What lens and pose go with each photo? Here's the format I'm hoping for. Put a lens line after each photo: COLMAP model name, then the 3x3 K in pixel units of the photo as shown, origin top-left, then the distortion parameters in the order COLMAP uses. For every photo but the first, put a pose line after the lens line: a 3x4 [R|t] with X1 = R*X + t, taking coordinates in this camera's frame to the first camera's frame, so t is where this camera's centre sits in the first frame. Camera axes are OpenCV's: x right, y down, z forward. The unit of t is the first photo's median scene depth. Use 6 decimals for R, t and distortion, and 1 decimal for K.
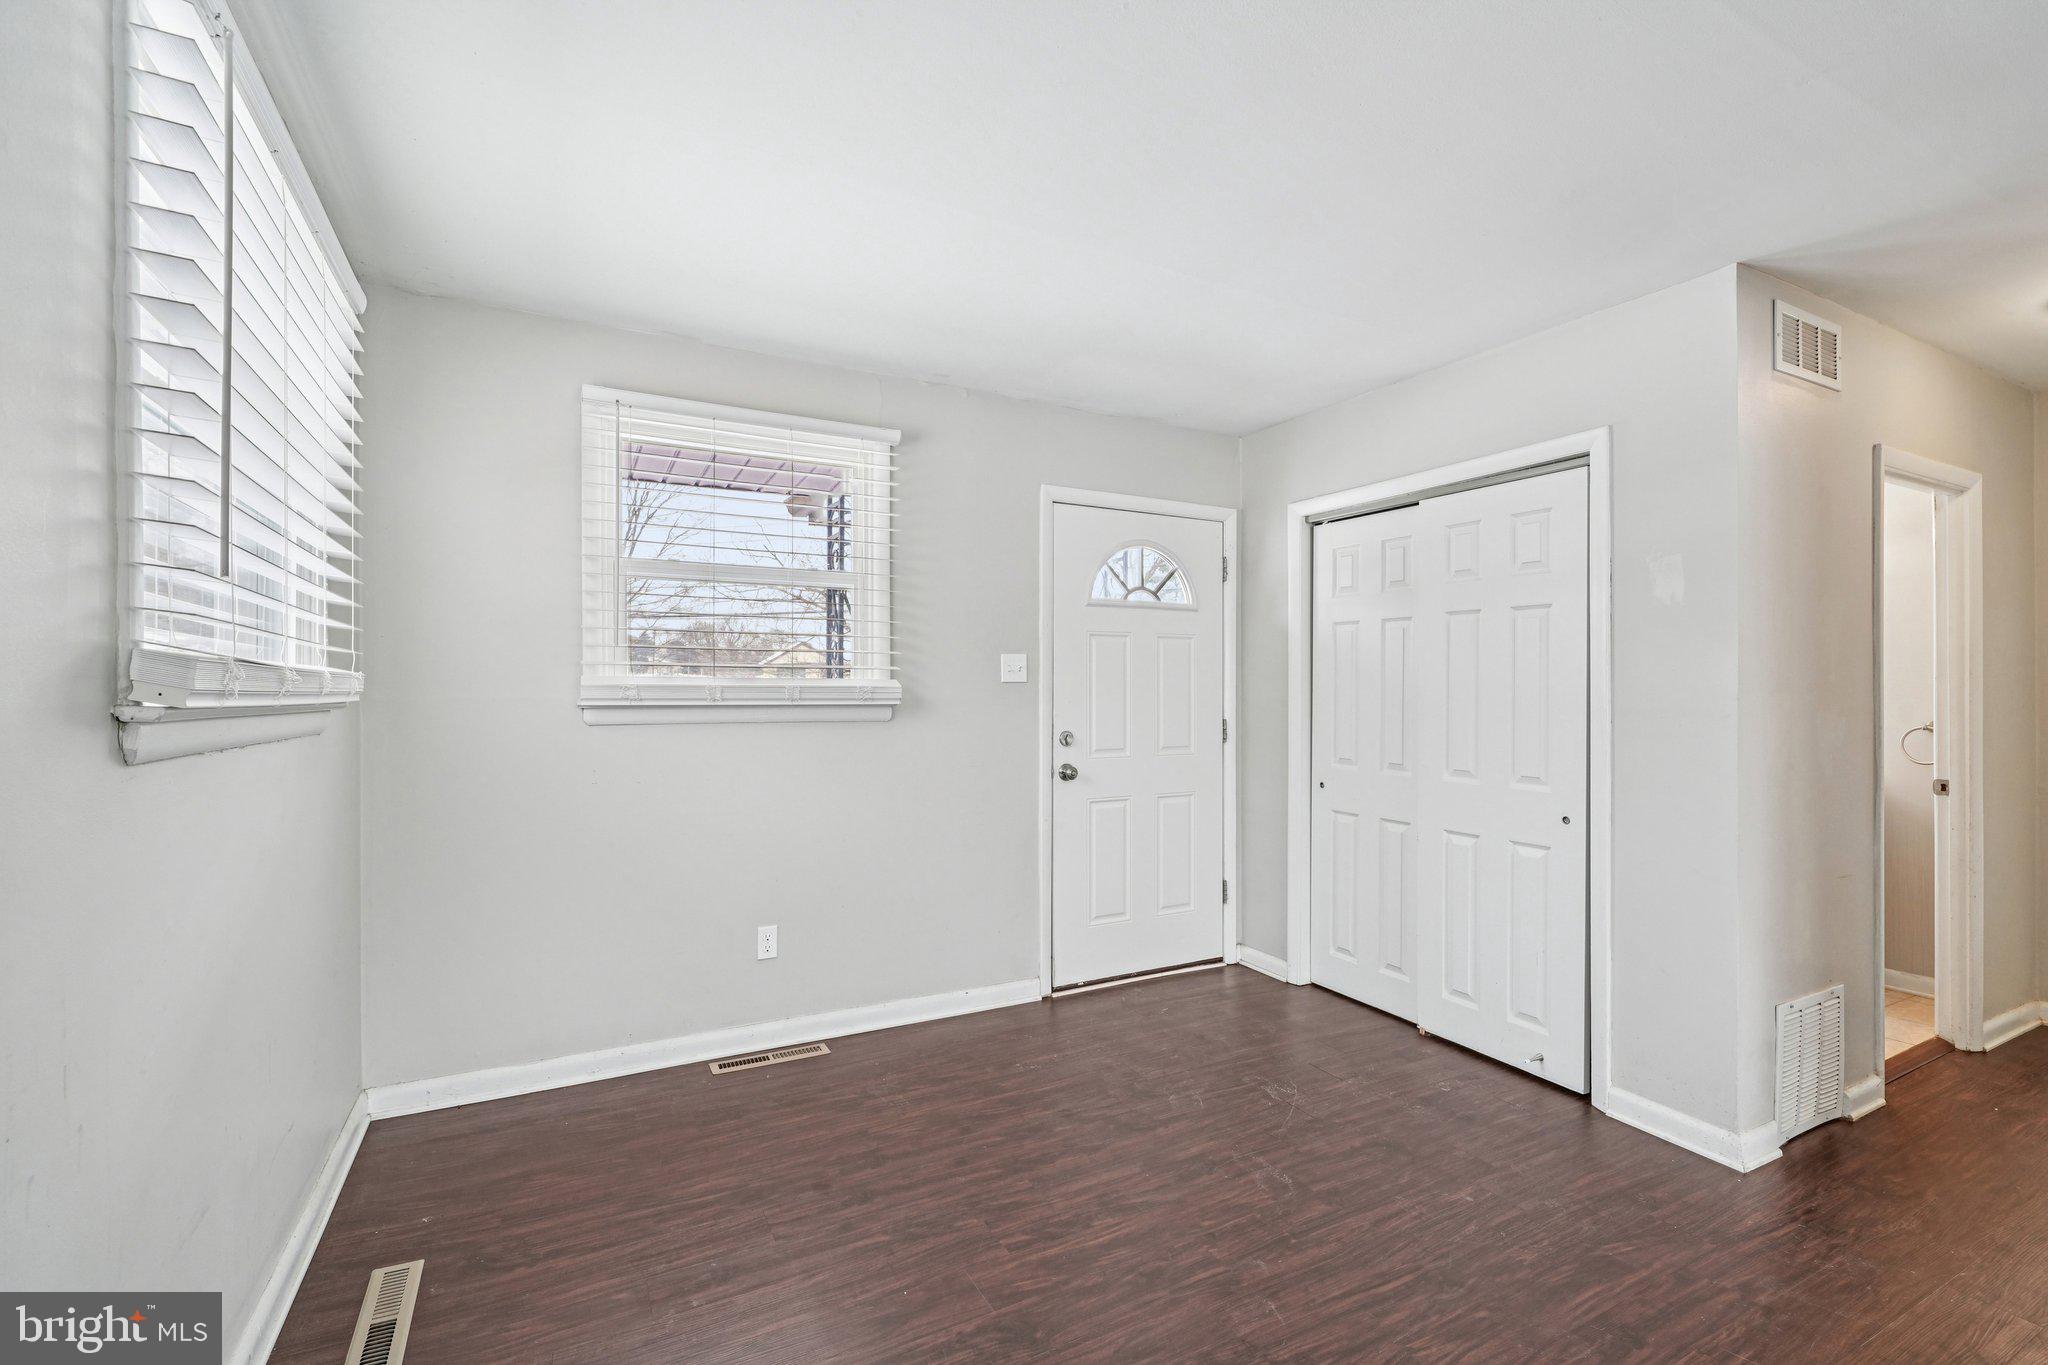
lens RADIAL K [[891.3, 0, 1016.5], [0, 891.3, 689.6], [0, 0, 1]] dist [-0.003251, -0.000562]
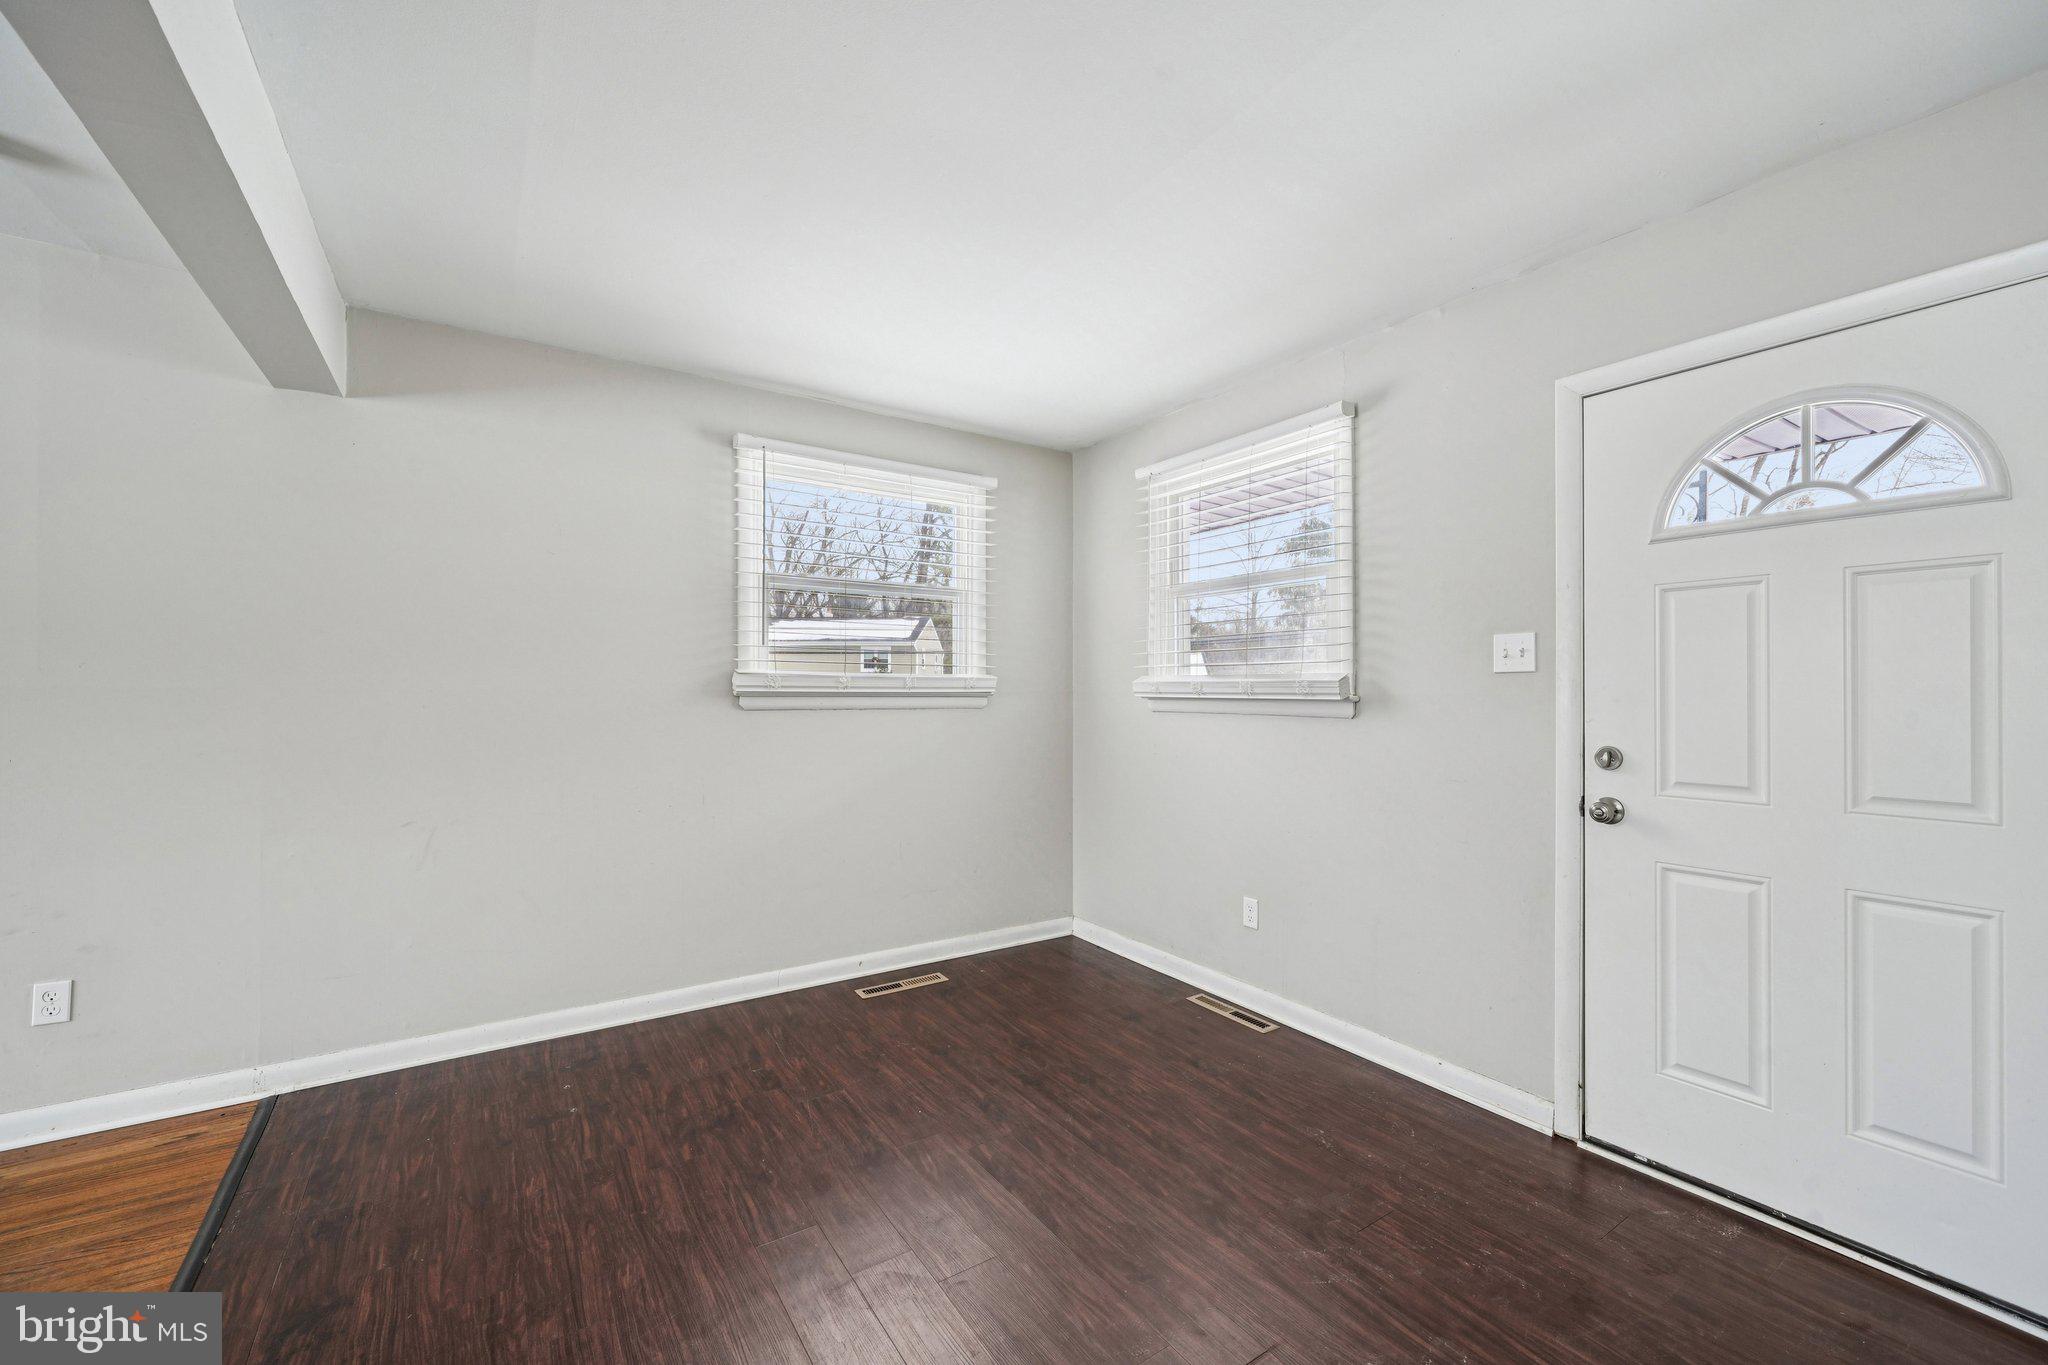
lens RADIAL K [[819.4, 0, 1035.5], [0, 819.4, 691.6], [0, 0, 1]] dist [0.000082, 0.000138]
pose [[0.107356, -0.000120, -0.994221, 0.702880], [-0.001336, 0.999999, -0.000265, 0.009341], [0.994220, 0.001357, 0.107356, 0.621536]]
